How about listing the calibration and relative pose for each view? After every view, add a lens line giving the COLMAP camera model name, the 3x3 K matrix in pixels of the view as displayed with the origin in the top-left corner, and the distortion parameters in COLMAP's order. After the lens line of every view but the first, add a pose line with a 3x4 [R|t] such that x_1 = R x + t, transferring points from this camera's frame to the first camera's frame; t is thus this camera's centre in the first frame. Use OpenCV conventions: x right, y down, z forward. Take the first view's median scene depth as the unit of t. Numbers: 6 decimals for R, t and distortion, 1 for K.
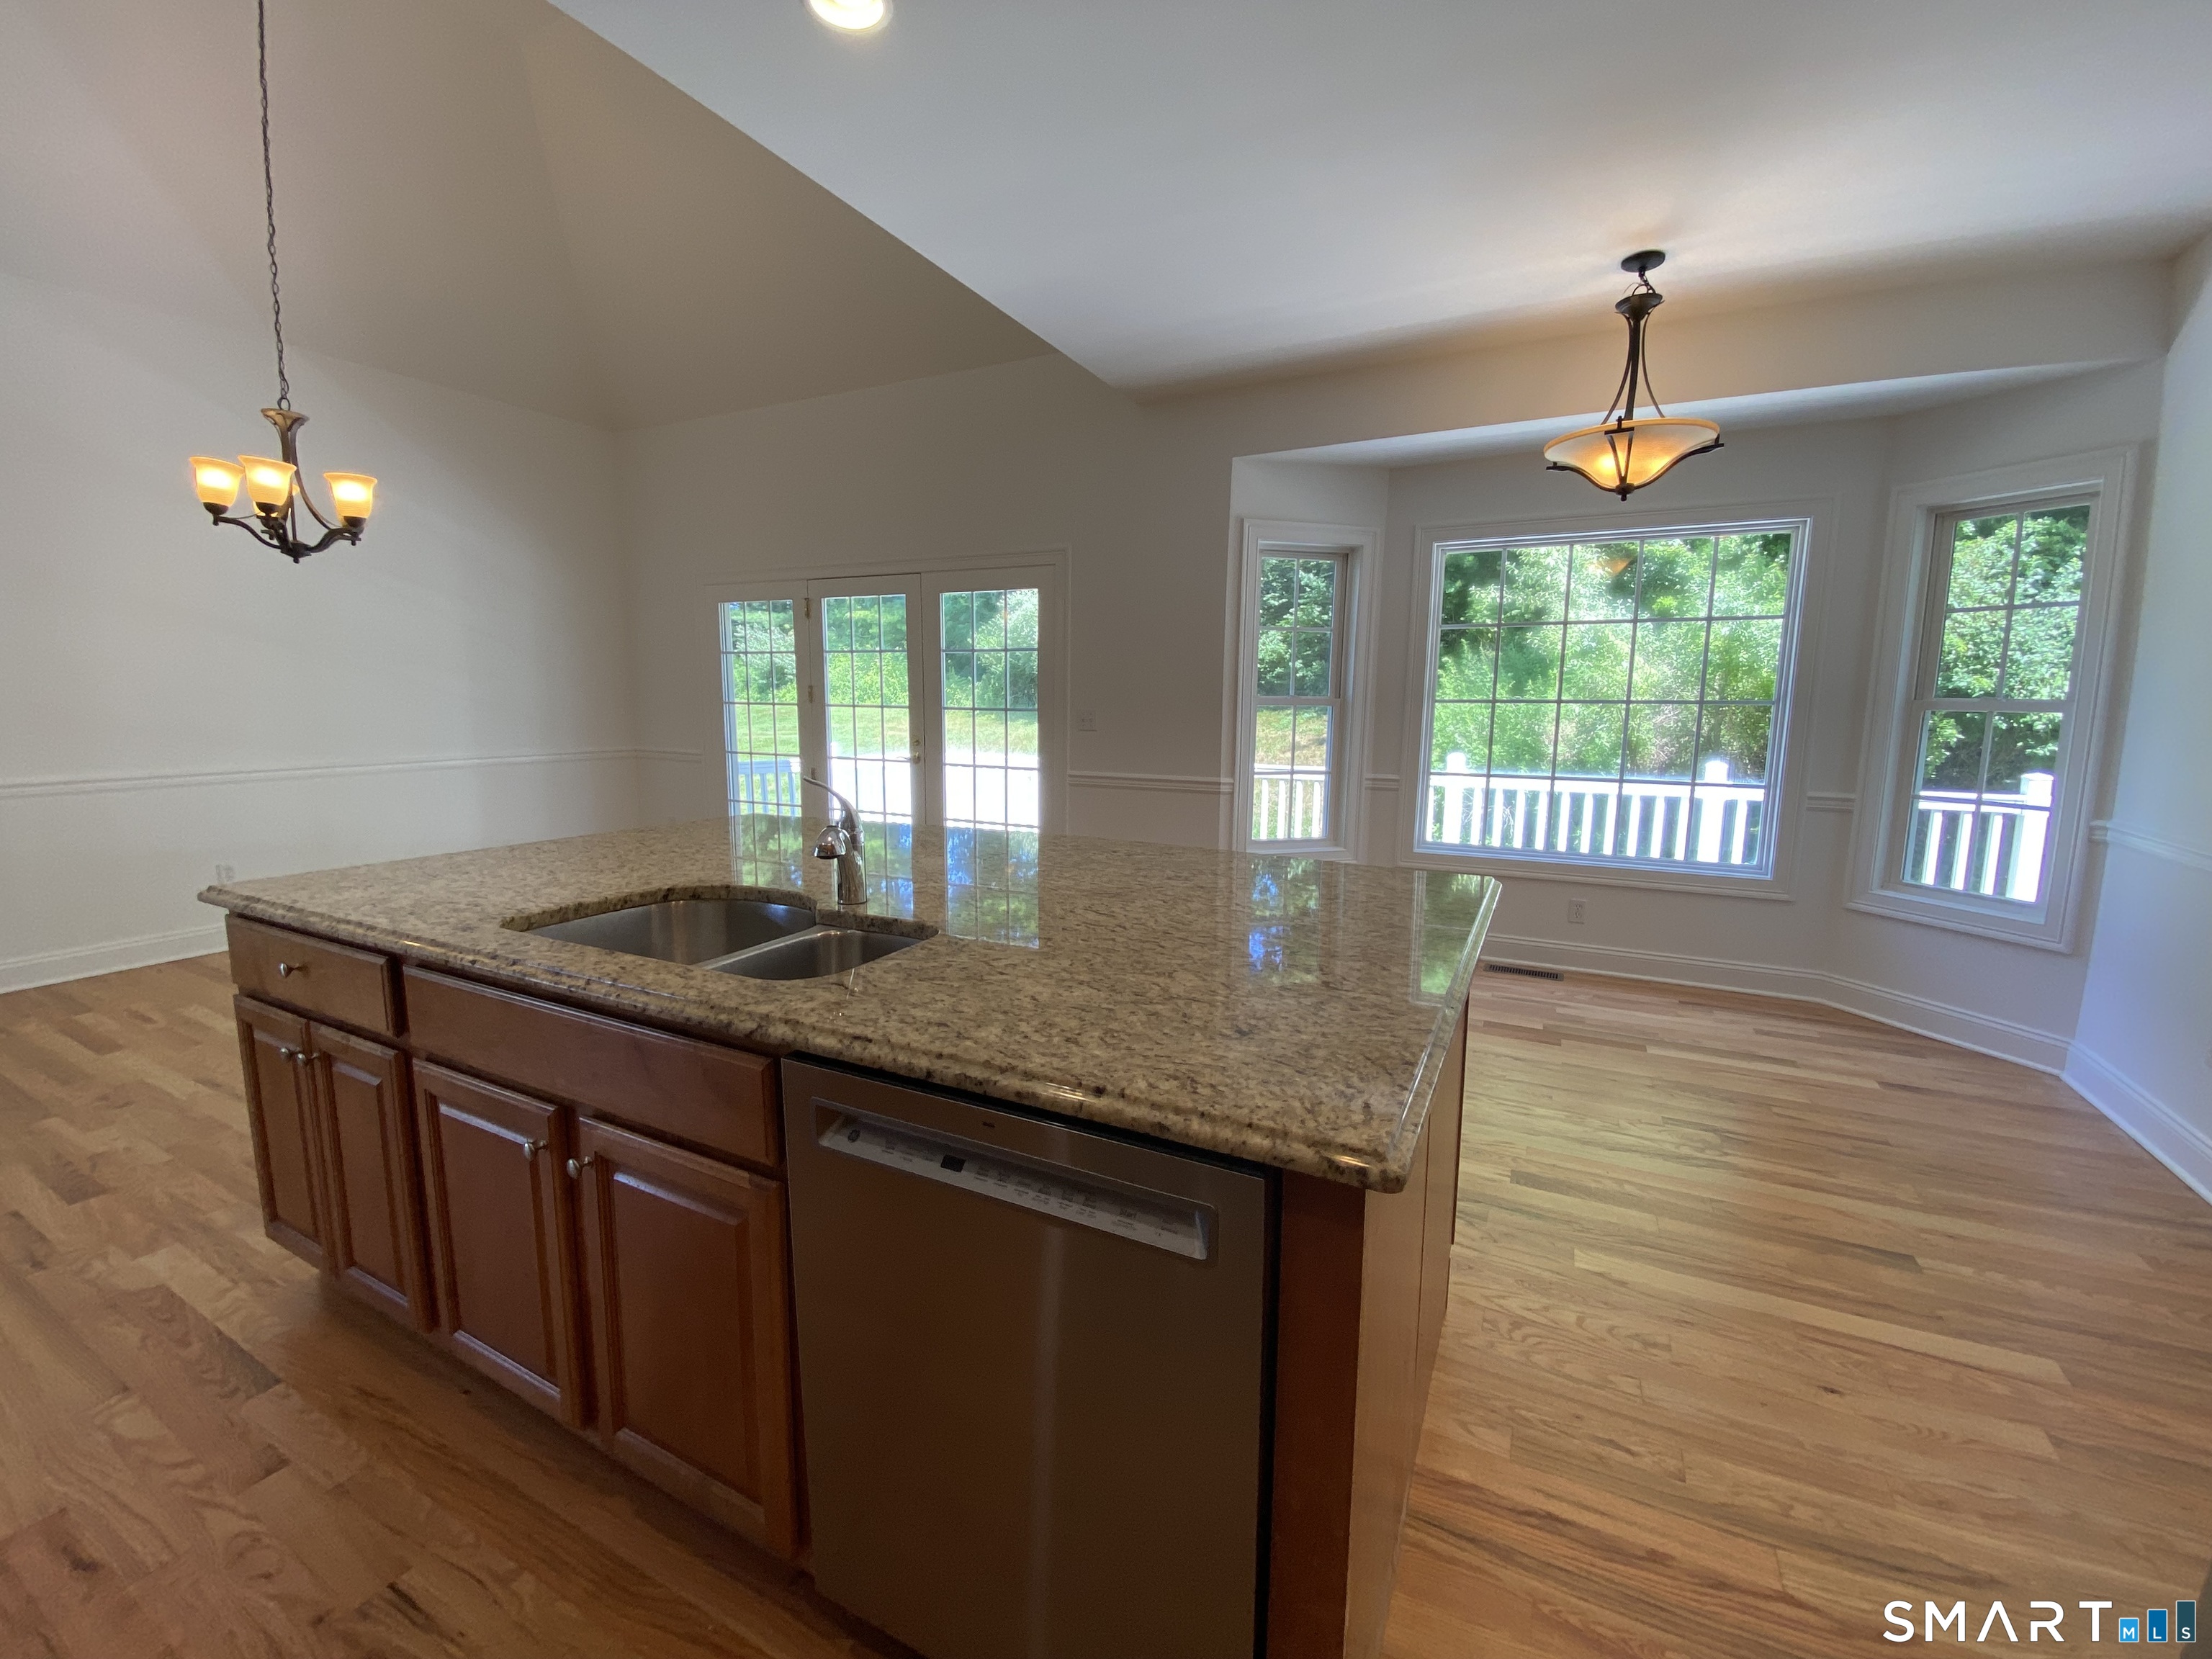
lens RADIAL K [[892.9, 0, 1096.1], [0, 892.9, 820.5], [0, 0, 1]] dist [0.029978, -0.025154]
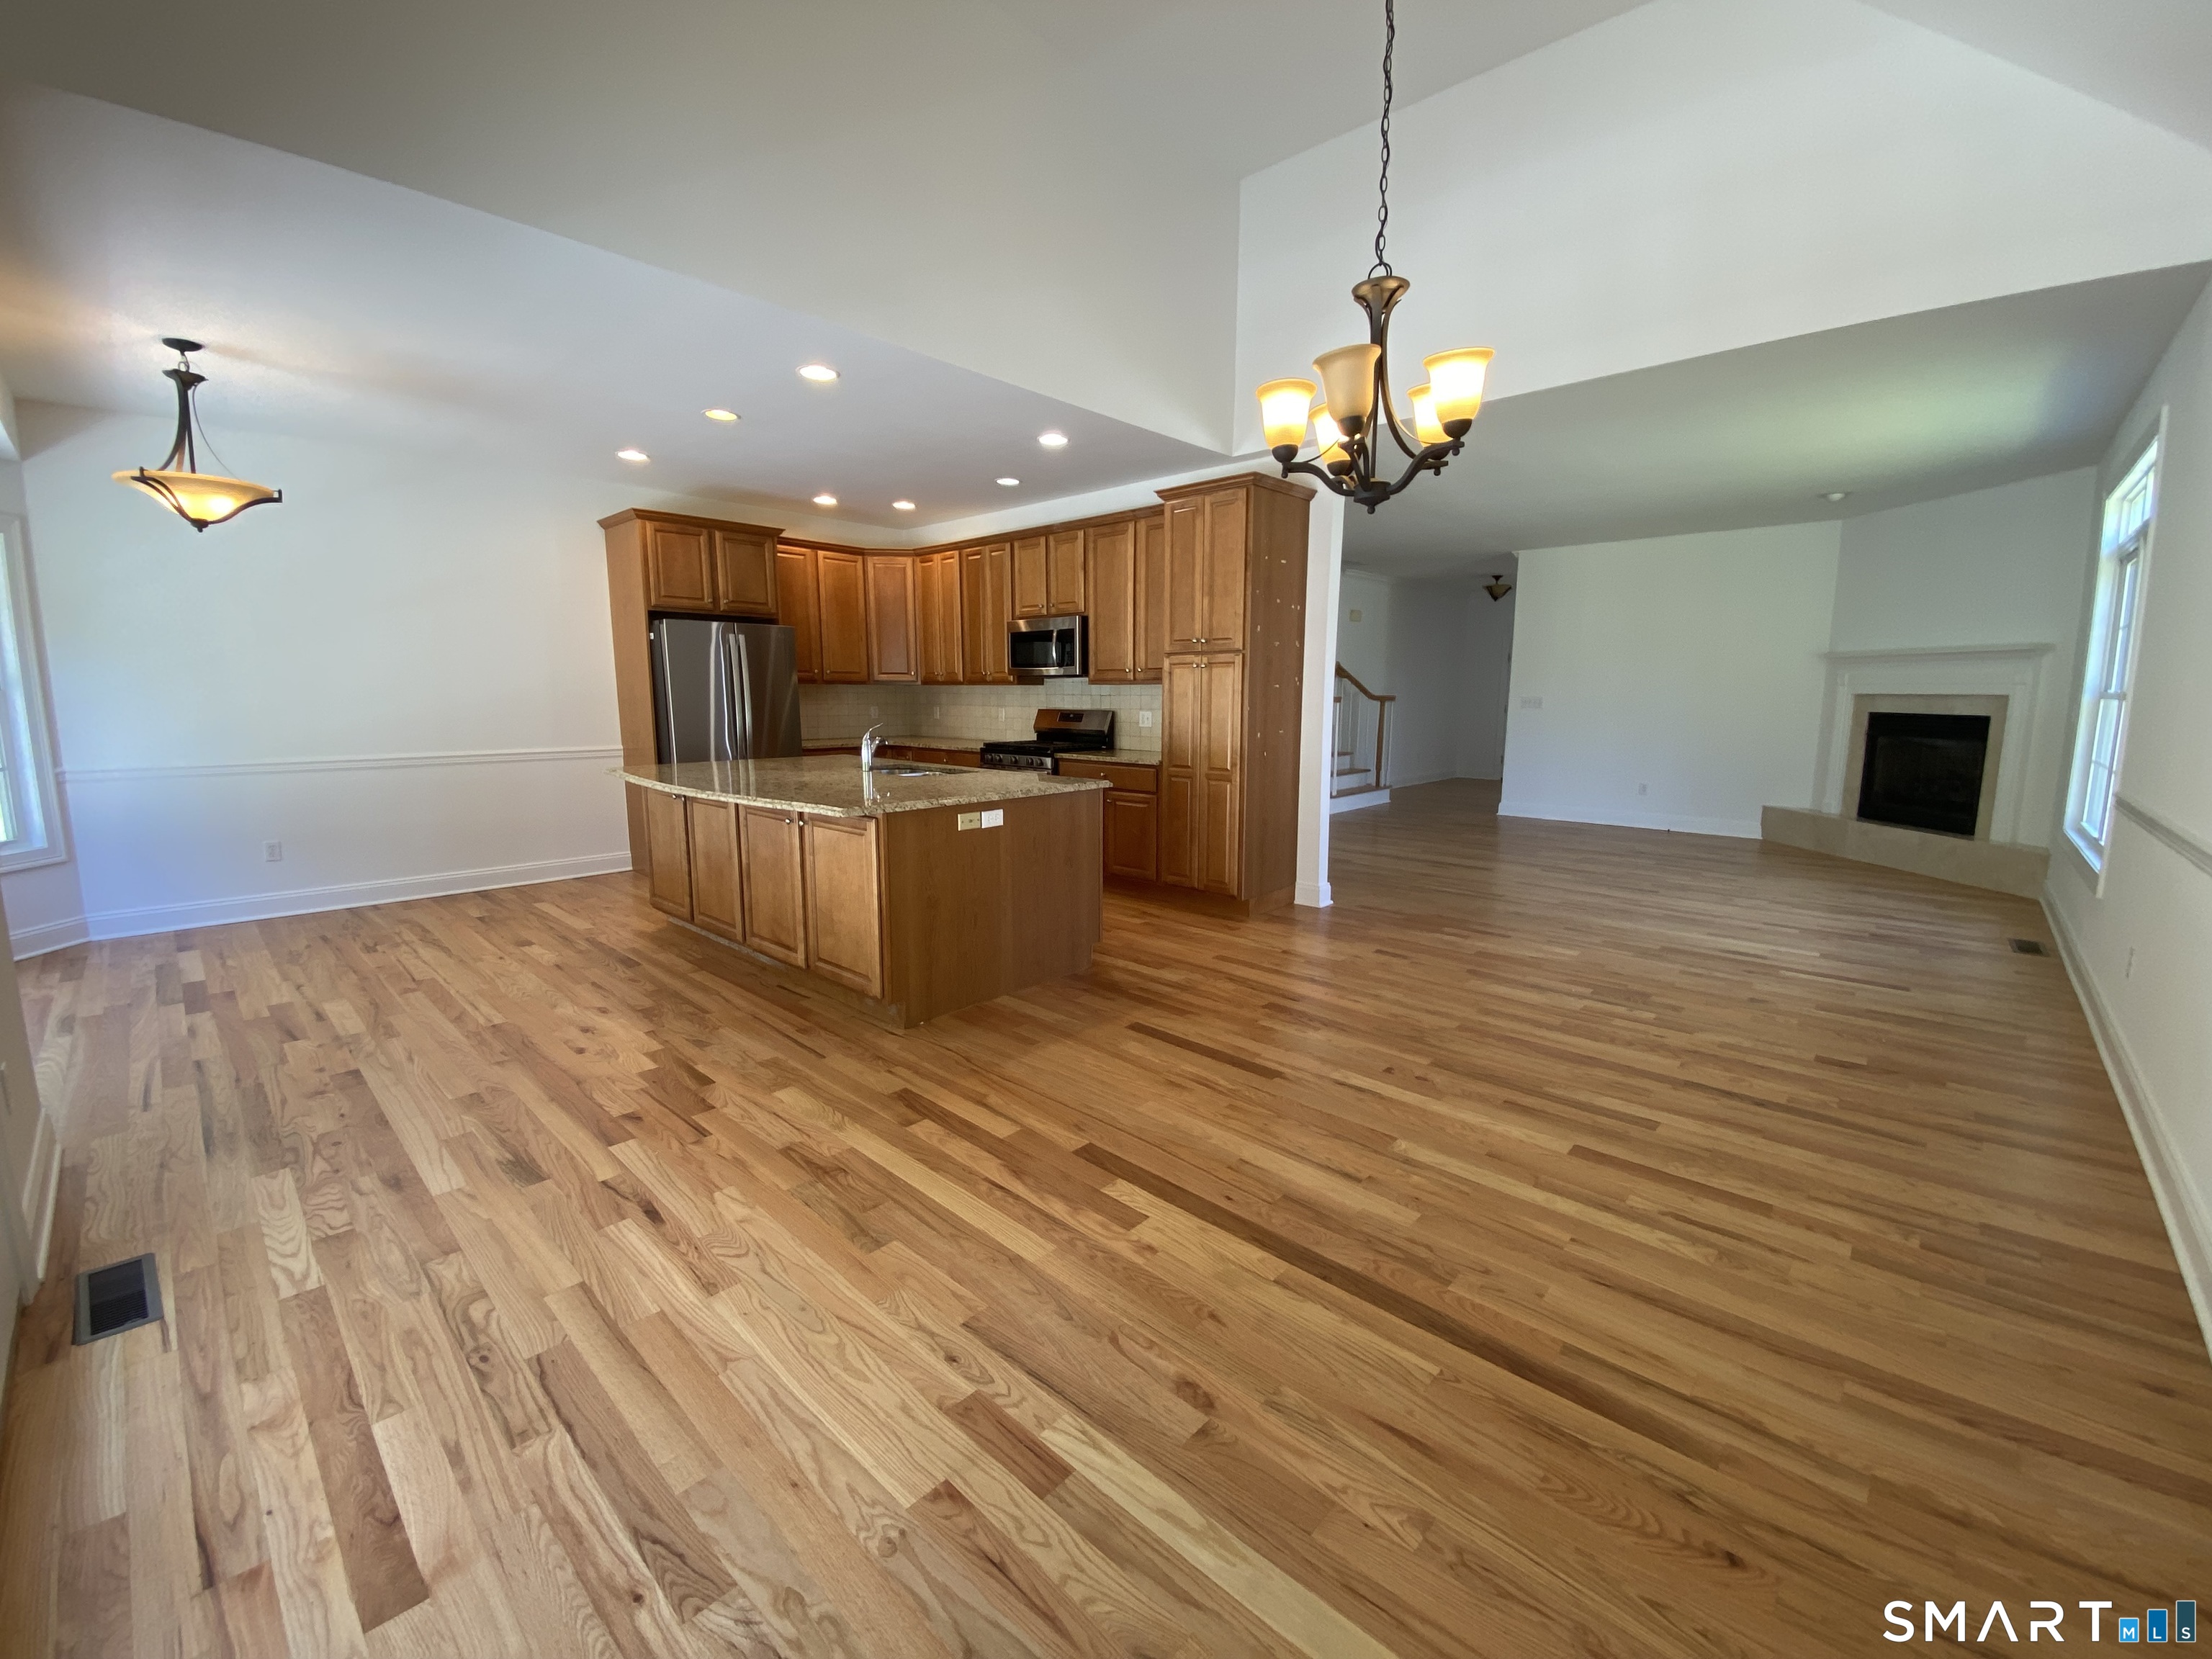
lens RADIAL K [[892.9, 0, 1096.1], [0, 892.9, 820.5], [0, 0, 1]] dist [0.029978, -0.025154]
pose [[-0.961094, -0.048970, 0.271847, -2.032403], [0.027498, 0.962308, 0.270566, -0.572515], [-0.274850, 0.267515, -0.923522, 4.028603]]
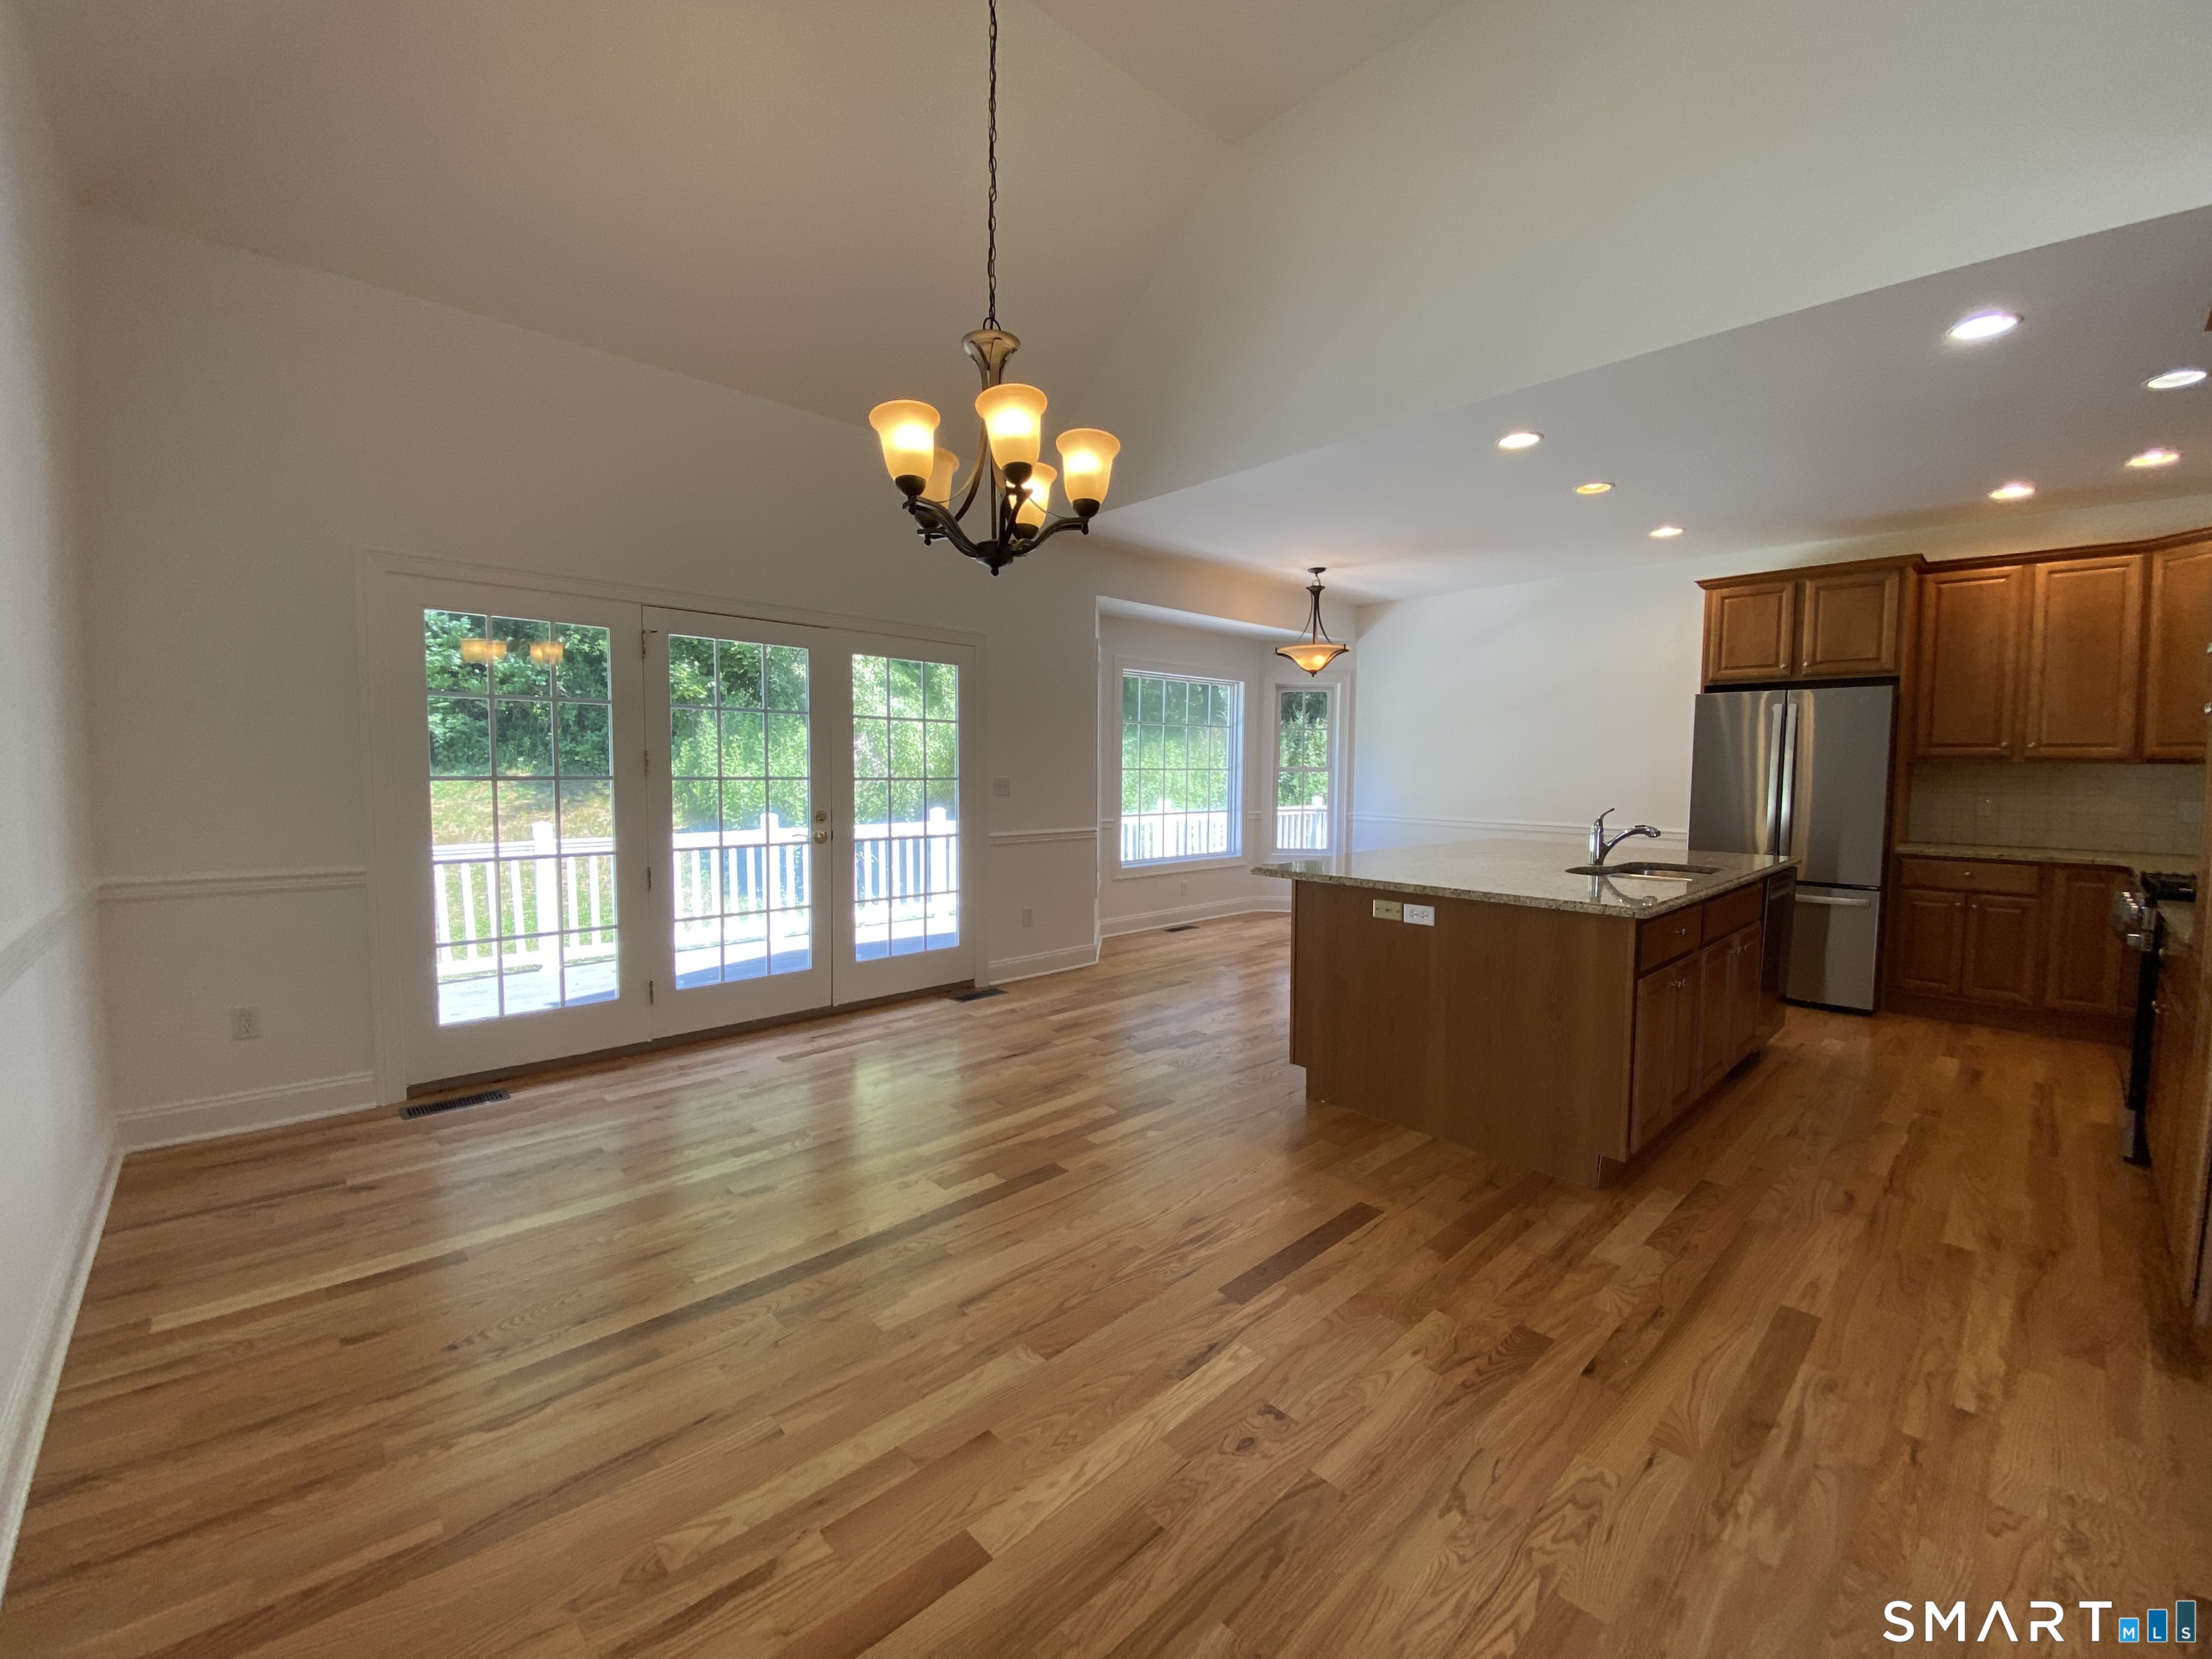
lens RADIAL K [[892.9, 0, 1096.1], [0, 892.9, 820.5], [0, 0, 1]] dist [0.029978, -0.025154]
pose [[0.336172, -0.063060, 0.939687, -3.390286], [0.121220, 0.992354, 0.023229, -0.268035], [-0.933967, 0.106100, 0.341246, 1.674926]]
